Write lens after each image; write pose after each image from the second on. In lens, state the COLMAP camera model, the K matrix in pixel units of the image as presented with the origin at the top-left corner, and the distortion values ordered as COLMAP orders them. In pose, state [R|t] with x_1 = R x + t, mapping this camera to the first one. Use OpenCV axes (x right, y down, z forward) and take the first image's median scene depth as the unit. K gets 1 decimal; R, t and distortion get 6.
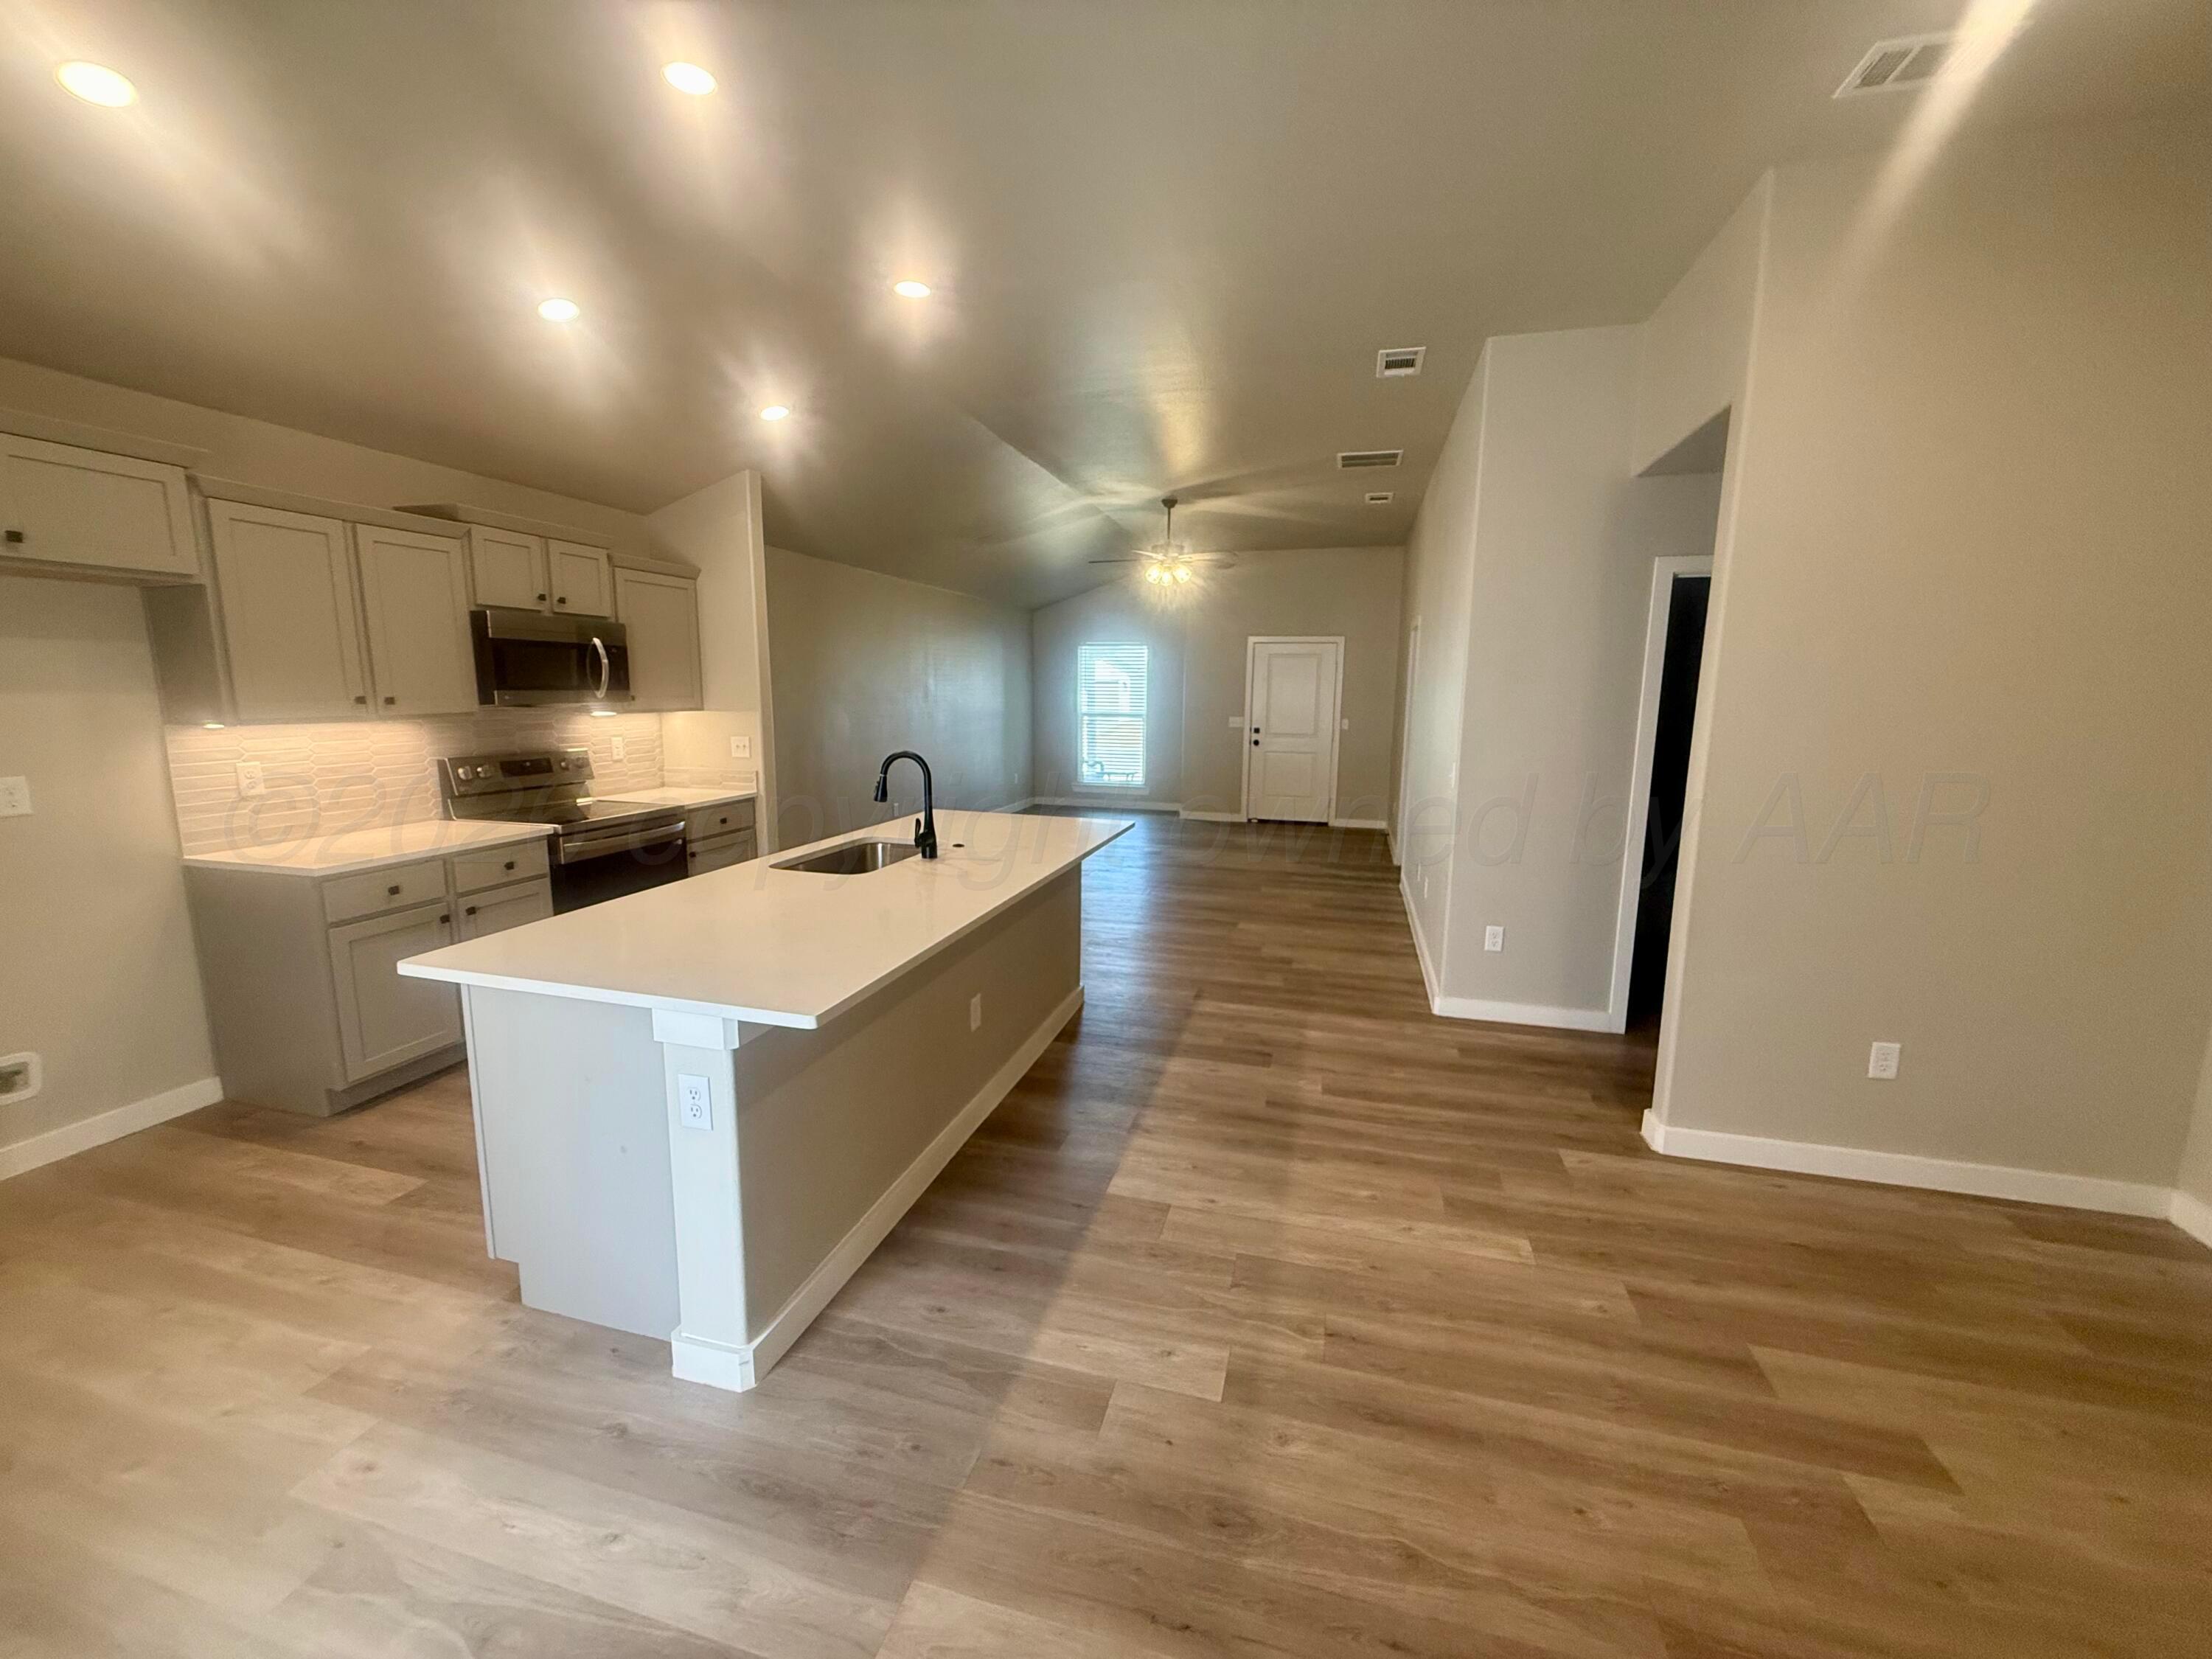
lens RADIAL K [[878.2, 0, 1104.6], [0, 878.2, 824.7], [0, 0, 1]] dist [0.001416, 0.000259]
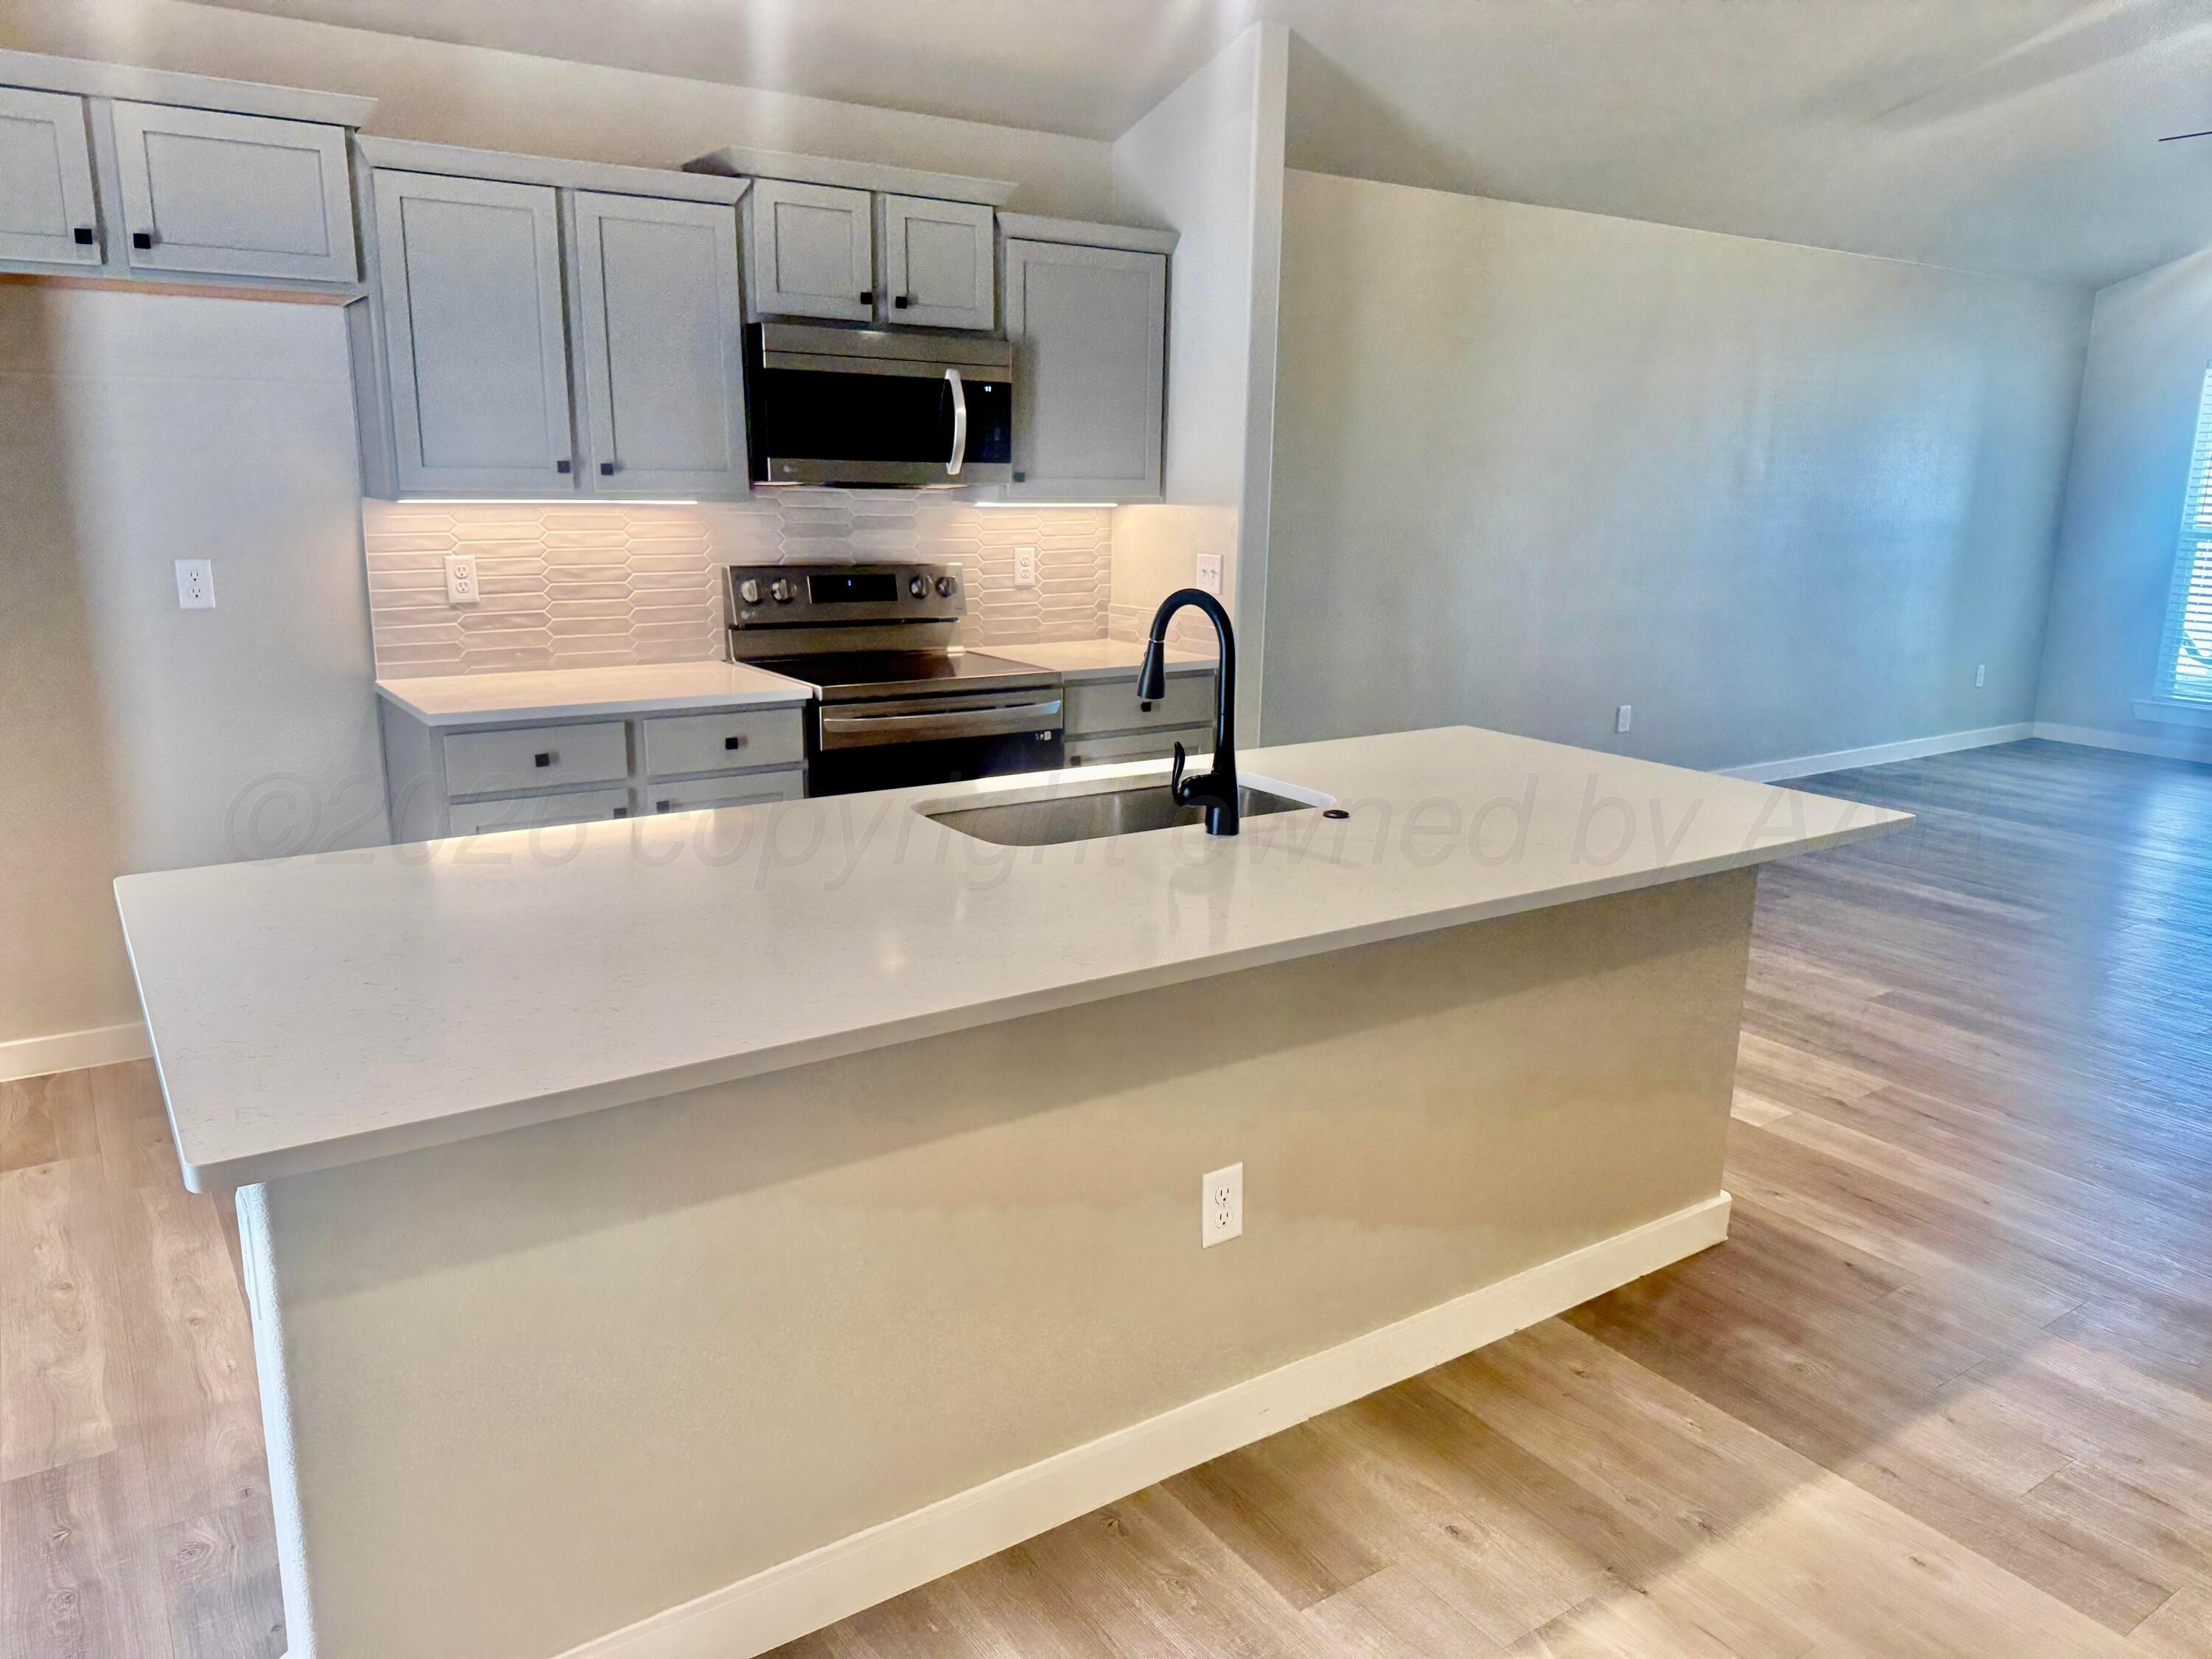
lens RADIAL K [[1528.4, 0, 1097.7], [0, 1528.4, 841.2], [0, 0, 1]] dist [0.122132, -0.145770]
pose [[0.759174, 0.153912, -0.632429, 0.257176], [-0.106473, 0.987918, 0.112614, -0.040988], [0.642121, -0.018157, 0.766389, 0.384209]]
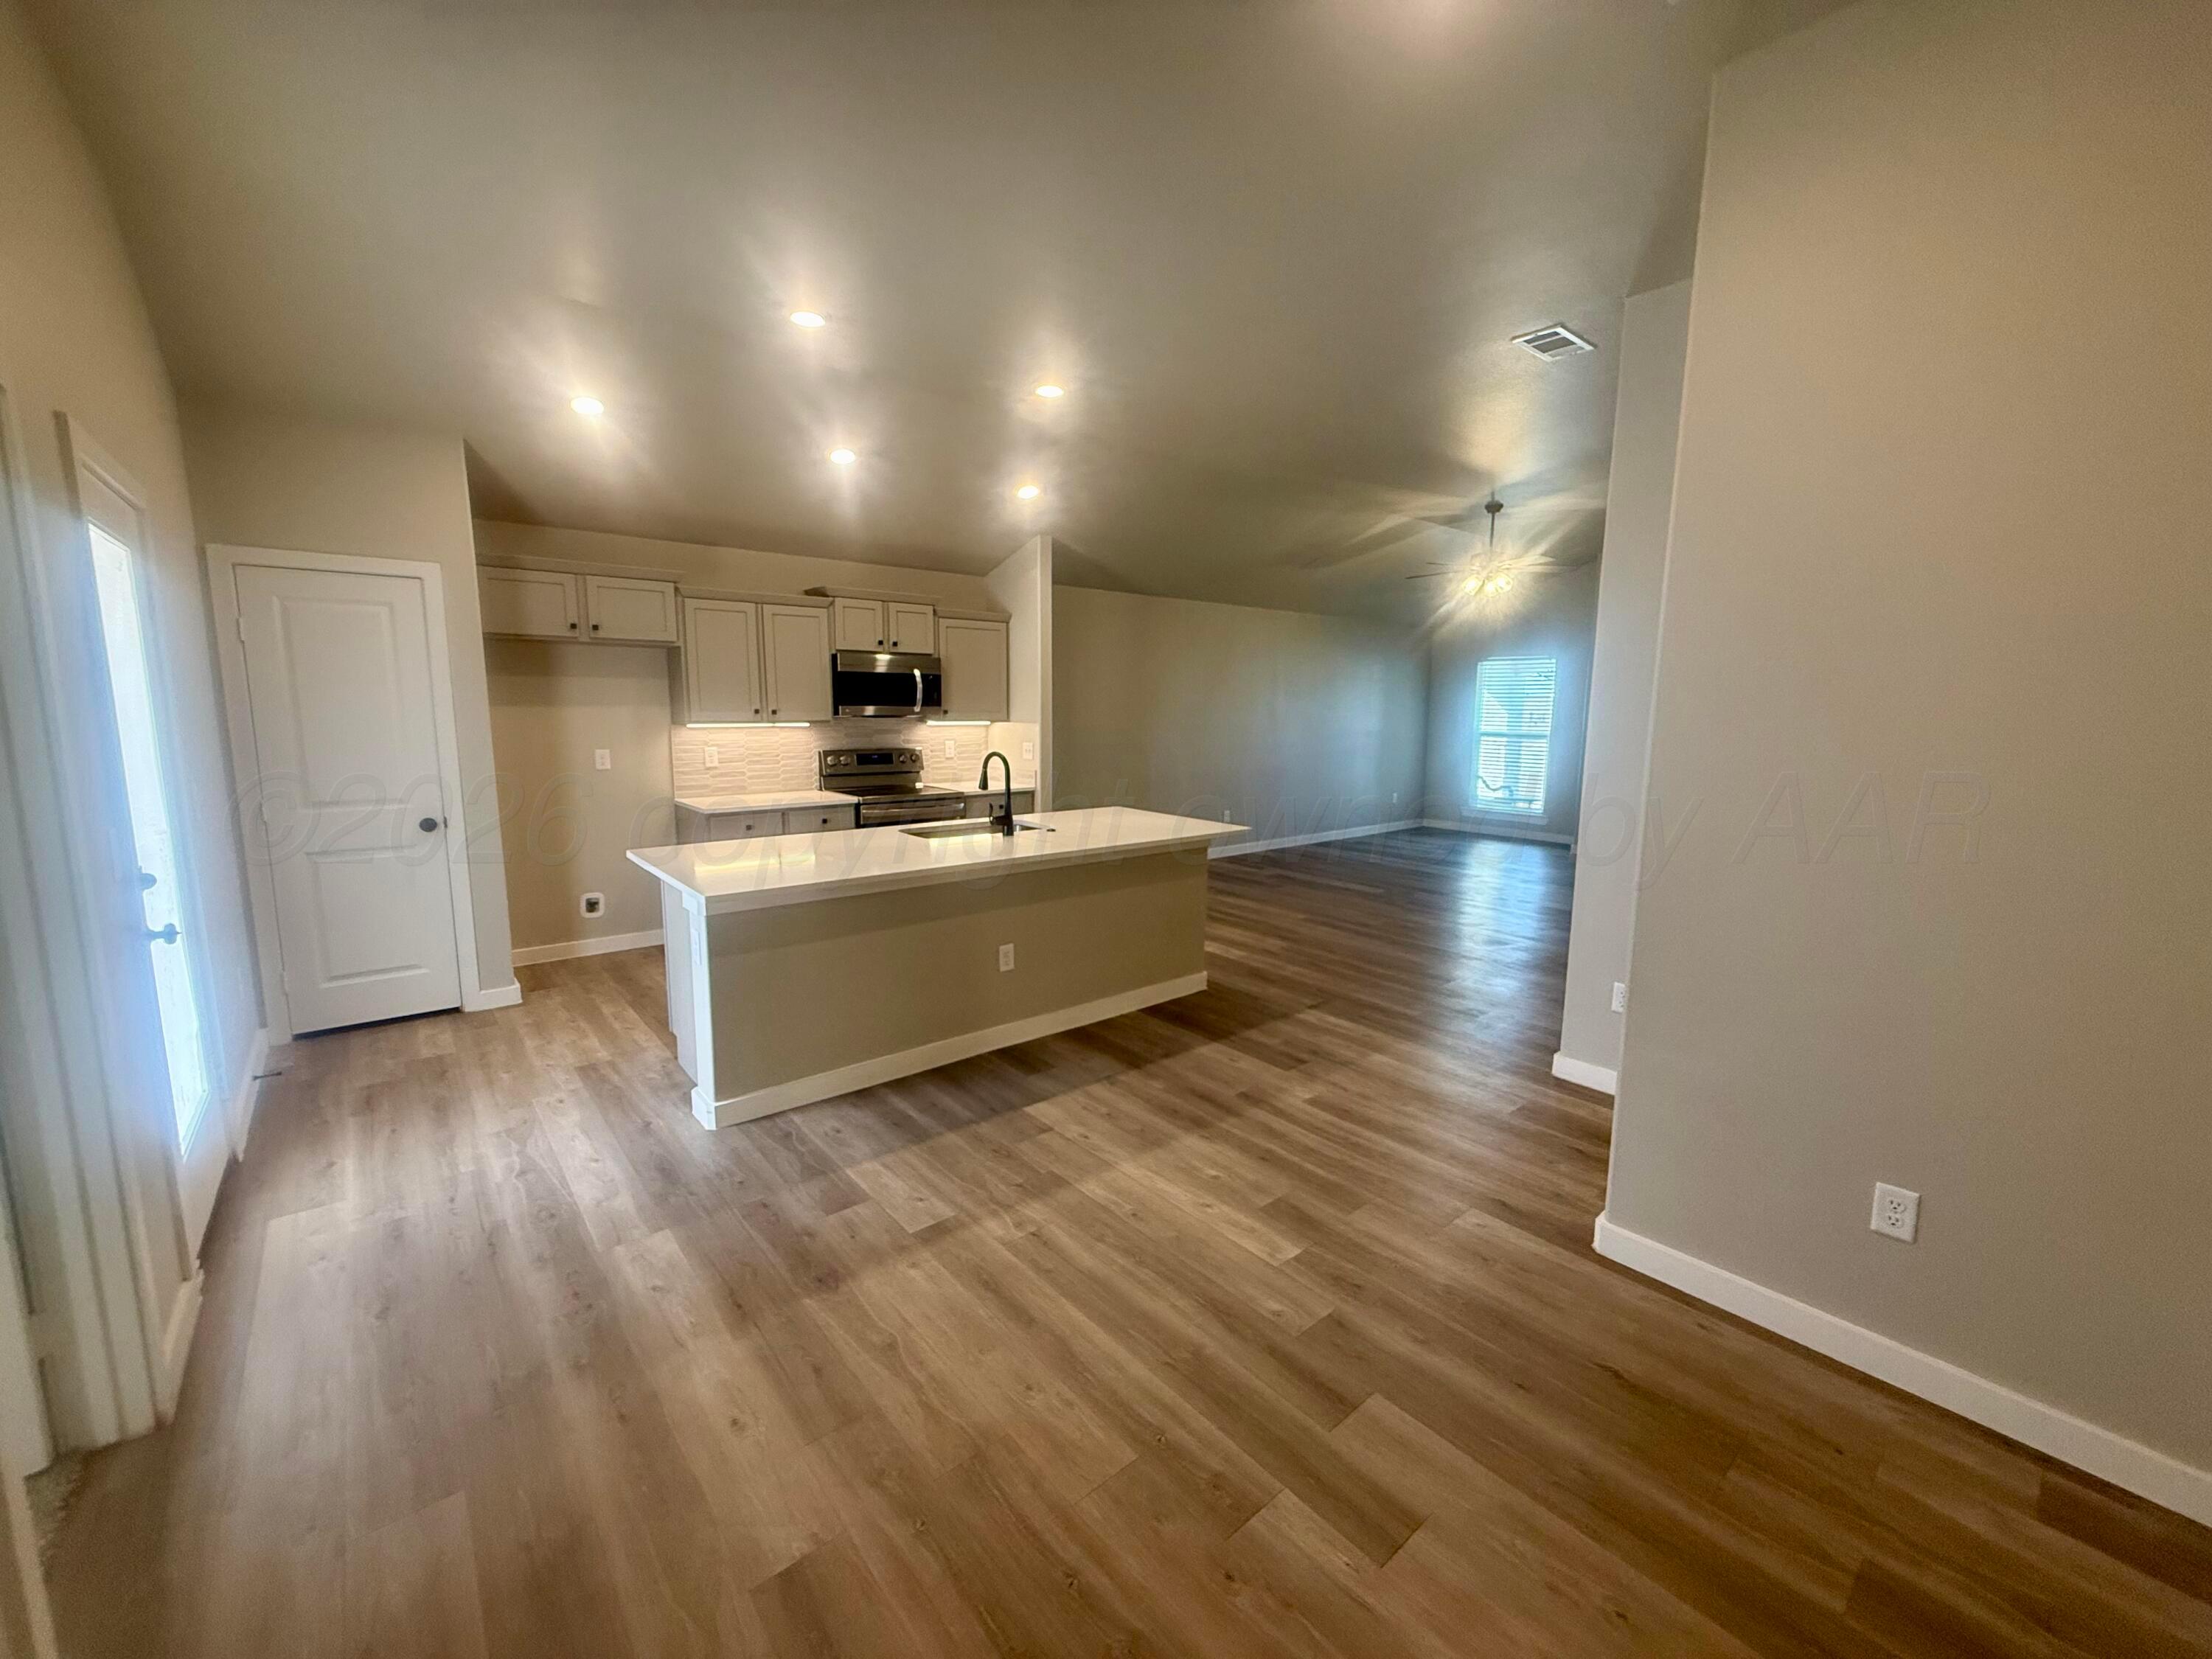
lens RADIAL K [[878.2, 0, 1104.6], [0, 878.2, 824.7], [0, 0, 1]] dist [0.001416, 0.000259]
pose [[0.823348, 0.074806, -0.562586, 0.668317], [-0.087667, 0.996141, 0.004153, 0.005227], [0.560725, 0.045901, 0.826729, 0.022453]]
